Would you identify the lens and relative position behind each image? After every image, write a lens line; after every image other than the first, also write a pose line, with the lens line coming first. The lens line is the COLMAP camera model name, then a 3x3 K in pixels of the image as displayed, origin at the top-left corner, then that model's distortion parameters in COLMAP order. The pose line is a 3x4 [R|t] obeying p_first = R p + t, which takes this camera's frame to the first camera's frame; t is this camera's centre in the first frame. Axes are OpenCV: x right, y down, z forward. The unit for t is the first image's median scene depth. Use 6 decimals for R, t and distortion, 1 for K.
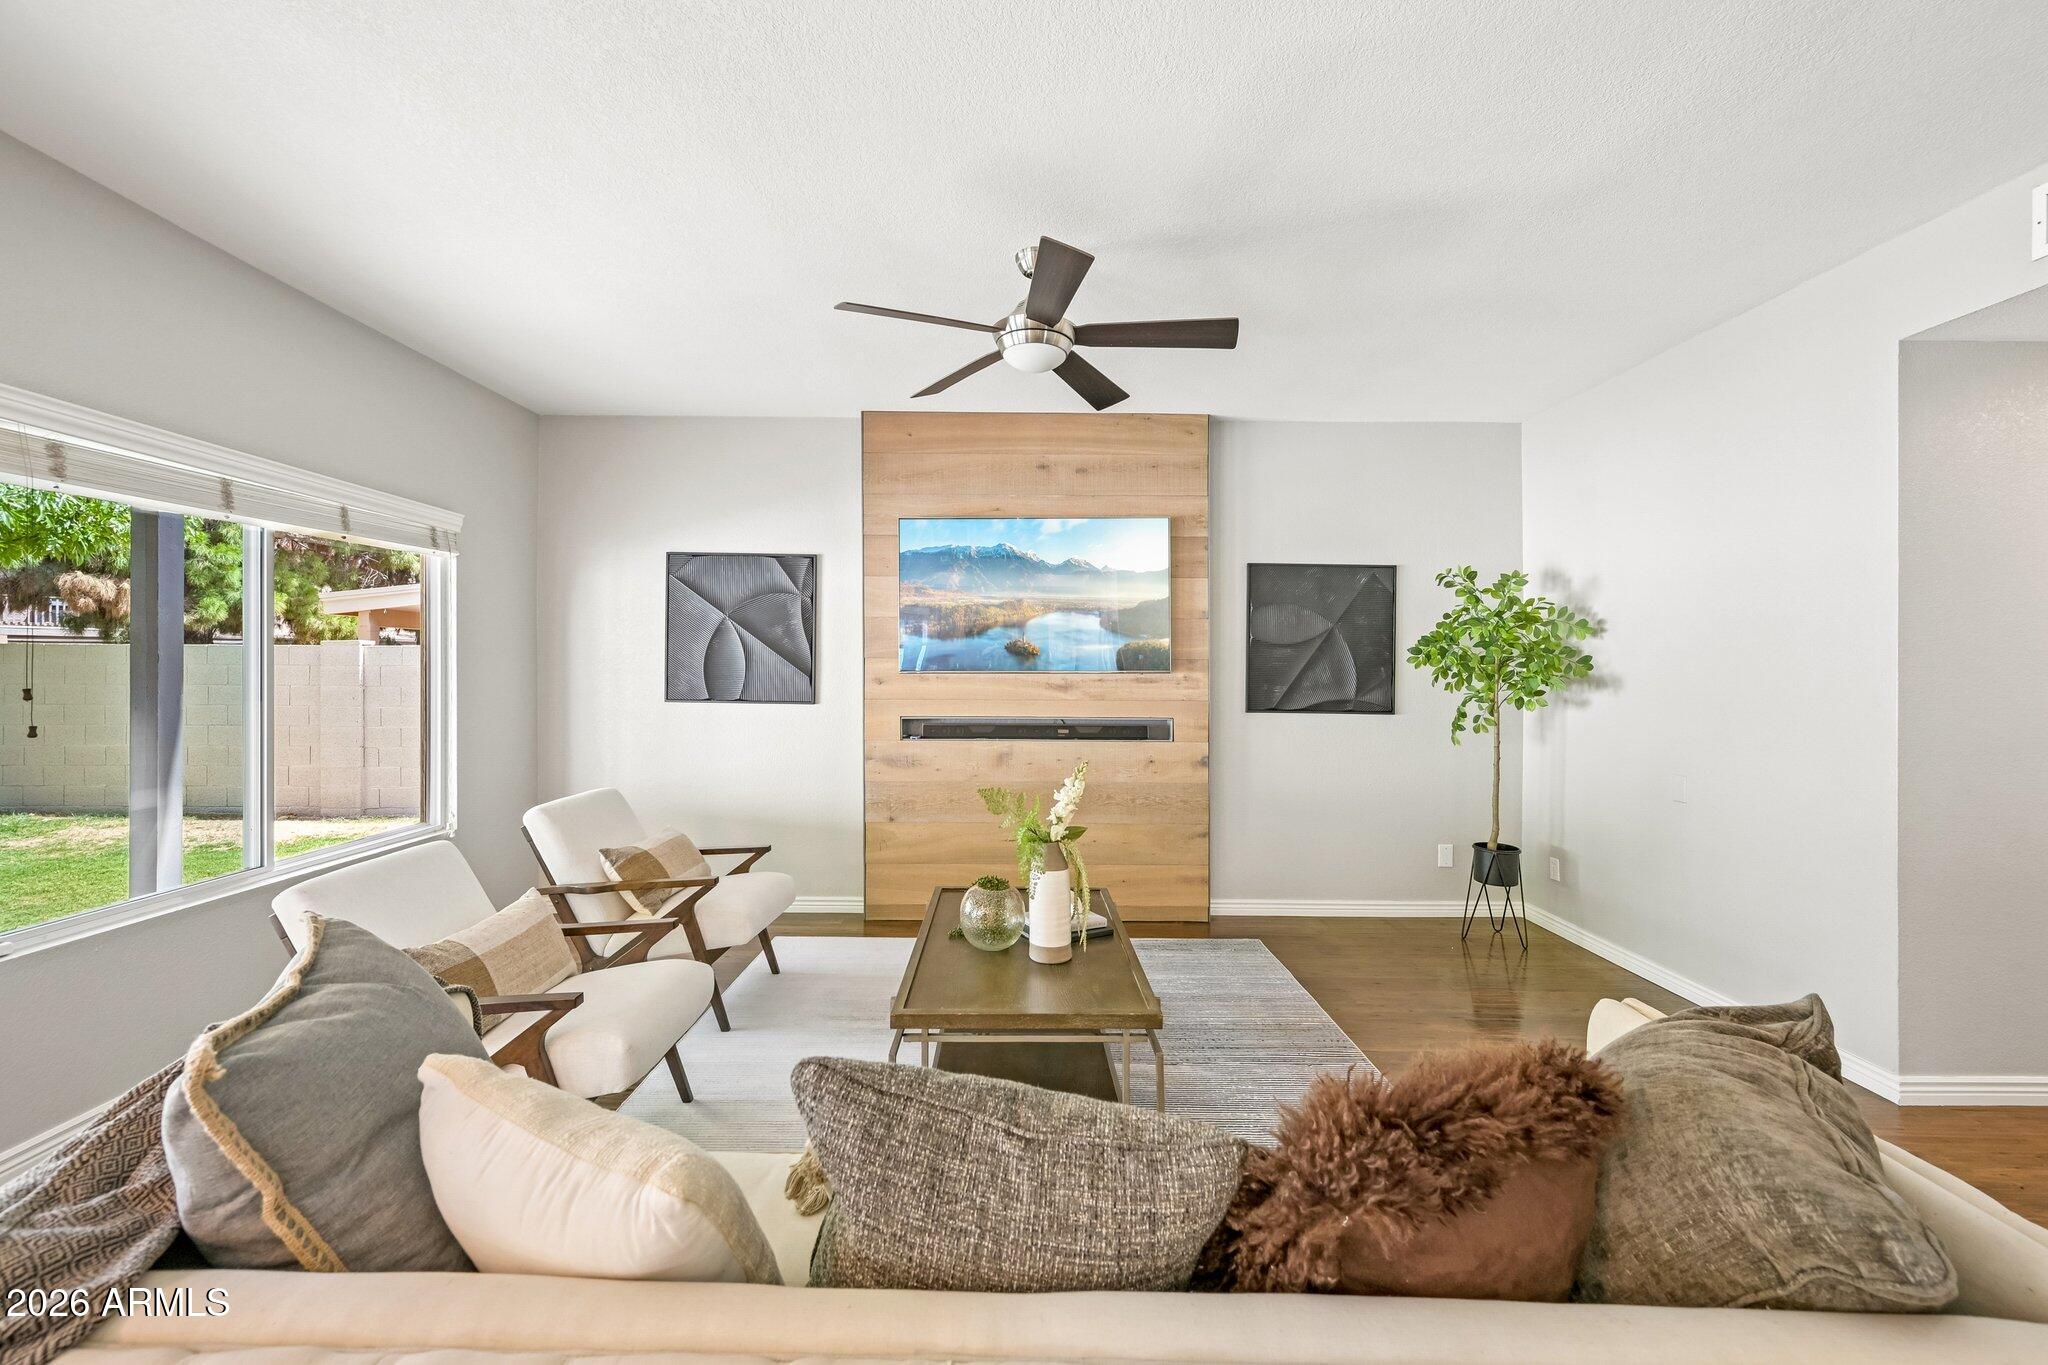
lens RADIAL K [[838.8, 0, 1023.3], [0, 838.8, 672.4], [0, 0, 1]] dist [0.001790, 0.000072]
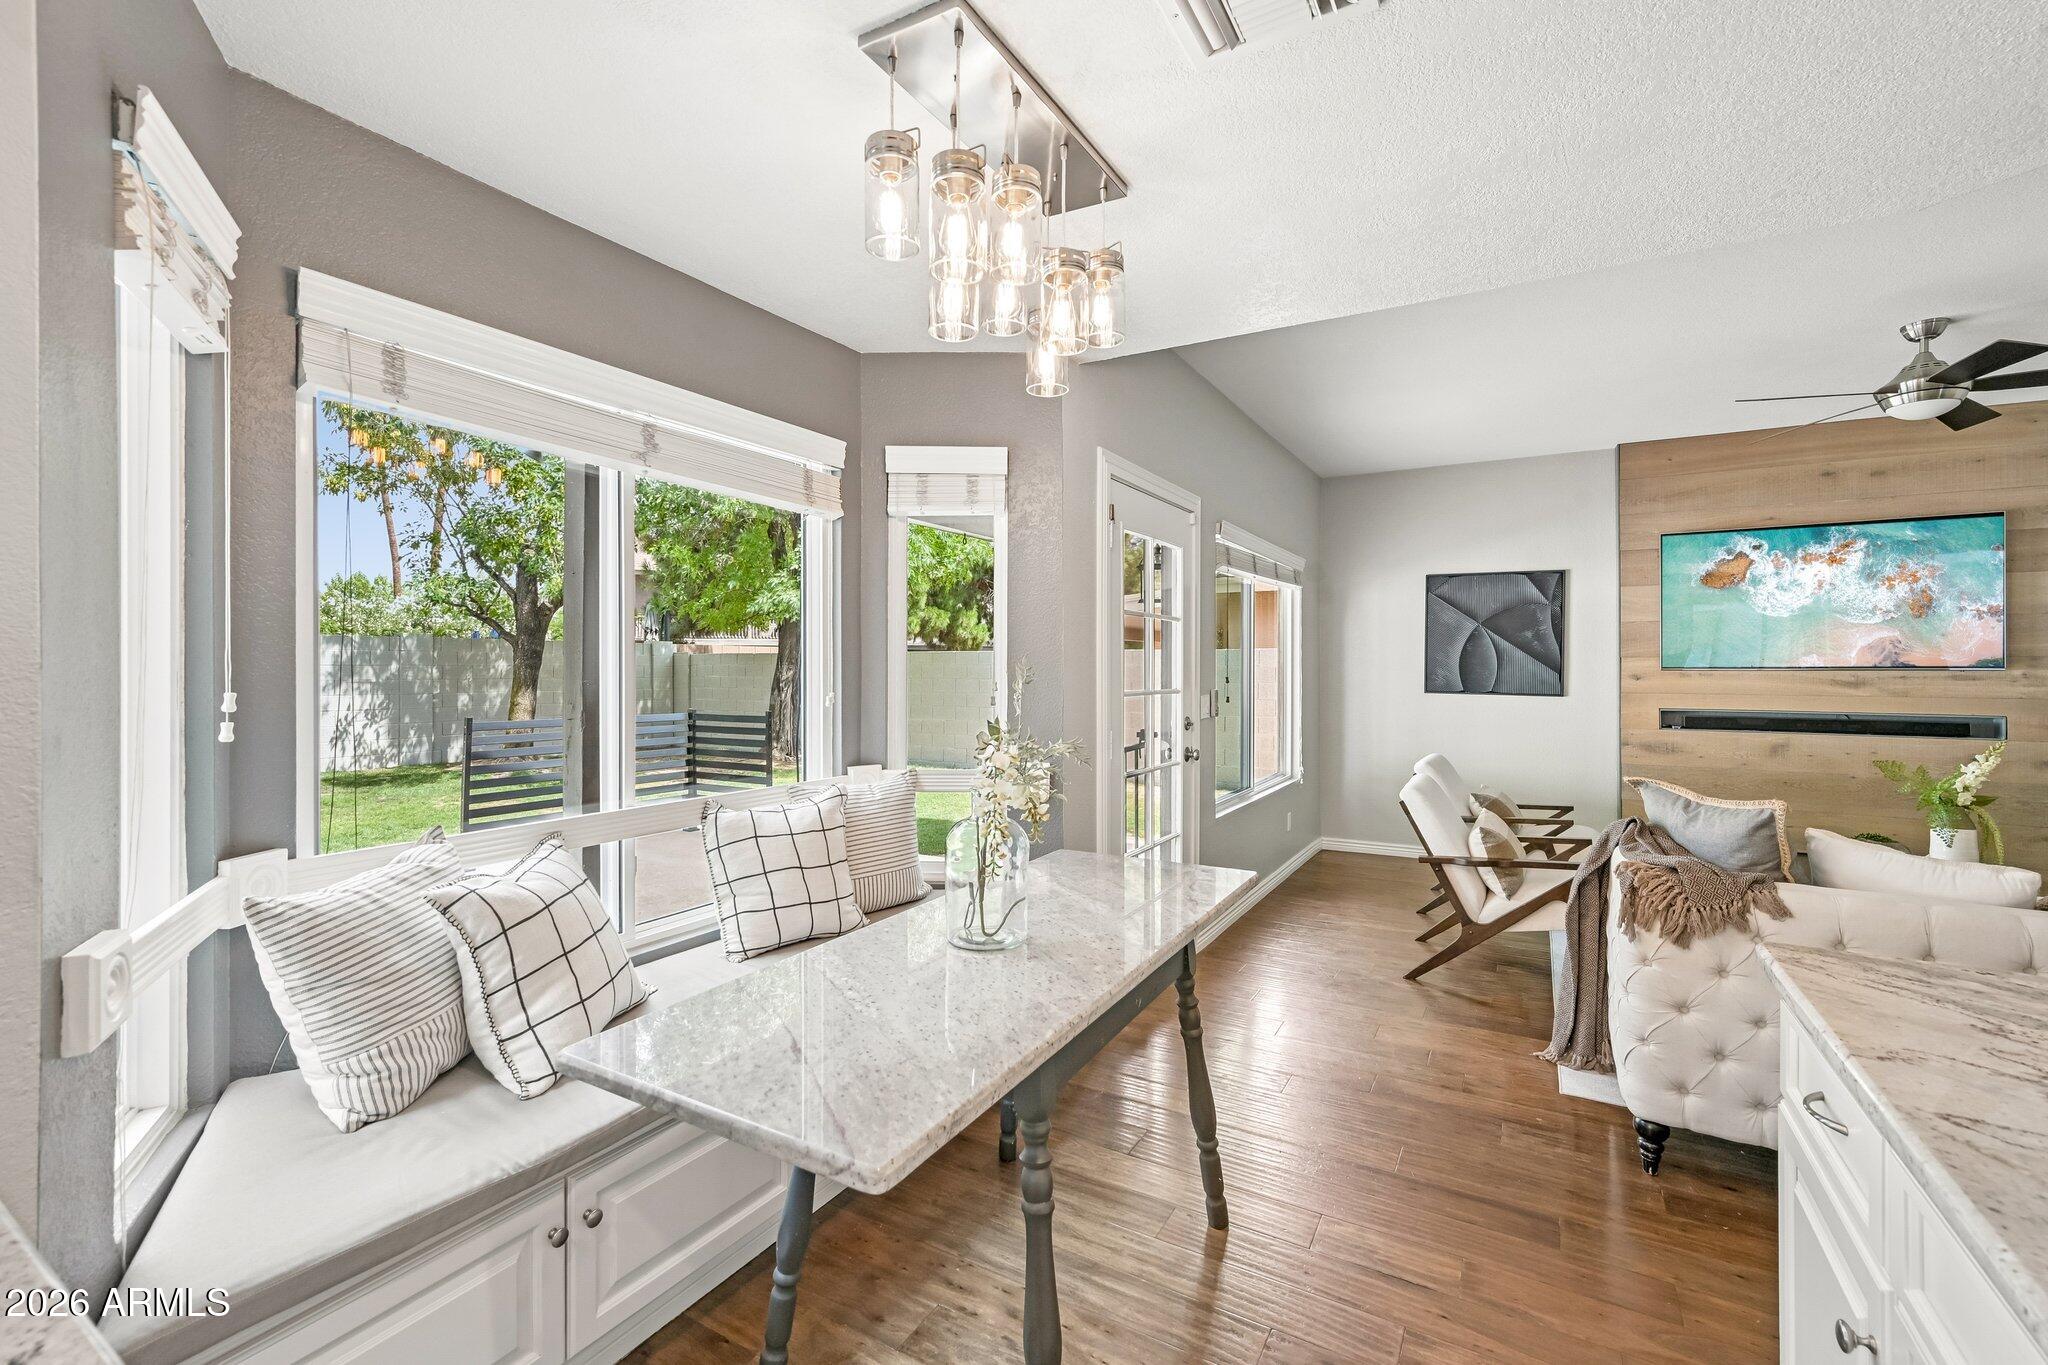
lens RADIAL K [[887.0, 0, 996.4], [0, 887.0, 671.5], [0, 0, 1]] dist [-0.000241, 0.000047]
pose [[0.853341, 0.000538, -0.521352, -0.286390], [-0.000599, 1.000000, 0.000052, 0.003091], [0.521352, 0.000268, 0.853342, -0.493000]]
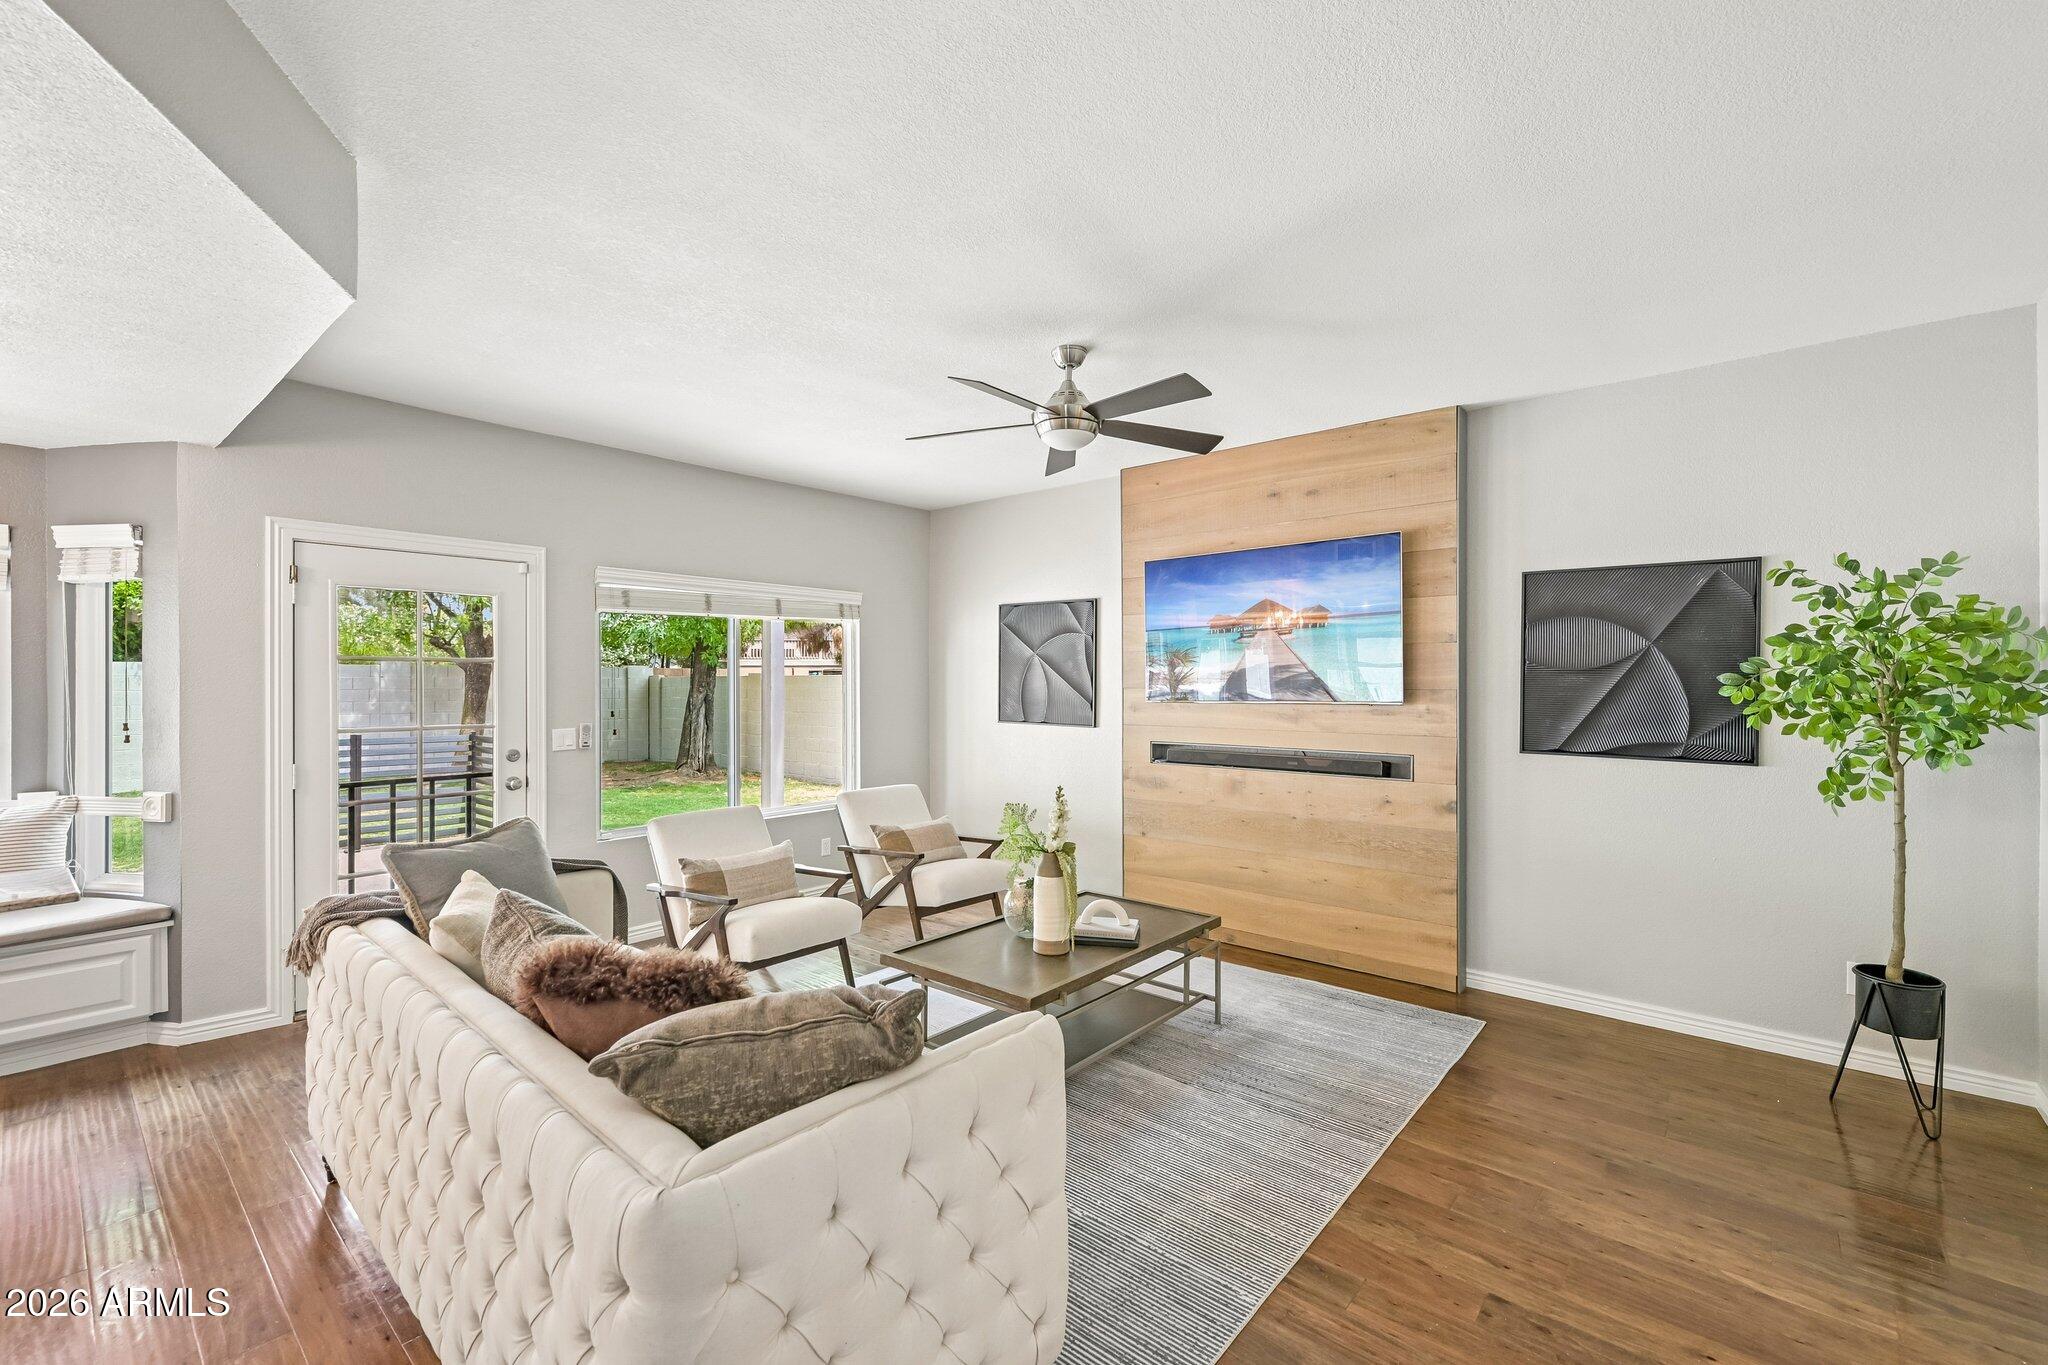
lens RADIAL K [[872.2, 0, 1010.6], [0, 872.2, 684.3], [0, 0, 1]] dist [-0.001956, -0.000367]
pose [[0.748595, -0.003496, -0.663019, 0.473954], [0.002695, 0.999994, -0.002230, -0.019852], [0.663023, -0.000118, 0.748599, 0.023107]]
